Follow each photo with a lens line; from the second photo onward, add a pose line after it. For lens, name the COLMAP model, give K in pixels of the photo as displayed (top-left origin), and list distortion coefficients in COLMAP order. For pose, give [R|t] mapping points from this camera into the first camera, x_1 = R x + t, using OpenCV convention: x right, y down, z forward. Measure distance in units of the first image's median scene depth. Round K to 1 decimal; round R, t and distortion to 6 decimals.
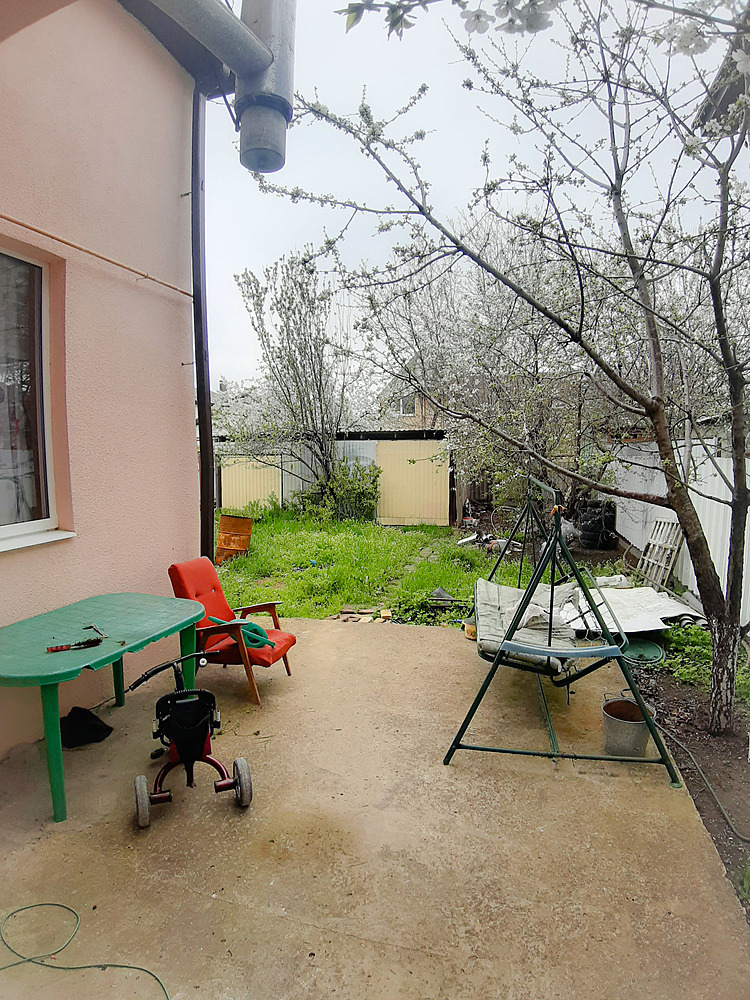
lens RADIAL K [[531.6, 0, 375.0], [0, 531.6, 500.0], [0, 0, 1]] dist [-0.077641, -0.000646]
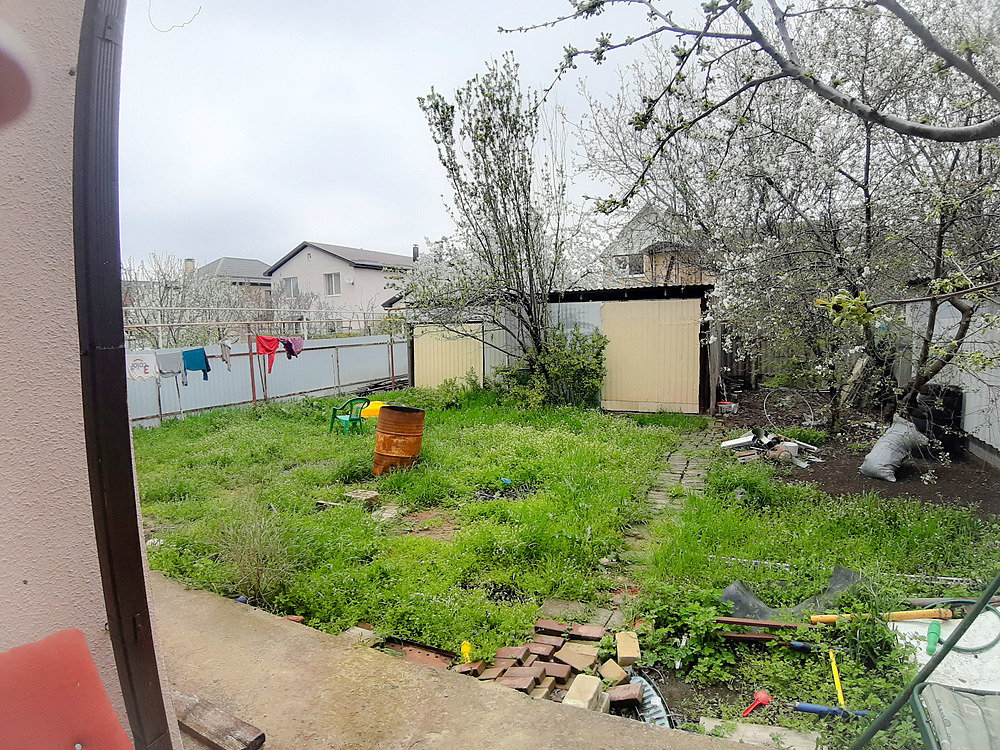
lens RADIAL K [[531.6, 0, 500.0], [0, 531.6, 375.0], [0, 0, 1]] dist [-0.077641, -0.000646]
pose [[0.983674, -0.000520, -0.179961, -0.003680], [0.002478, 0.999940, 0.010655, -0.015144], [0.179945, -0.010927, 0.983616, 0.232649]]
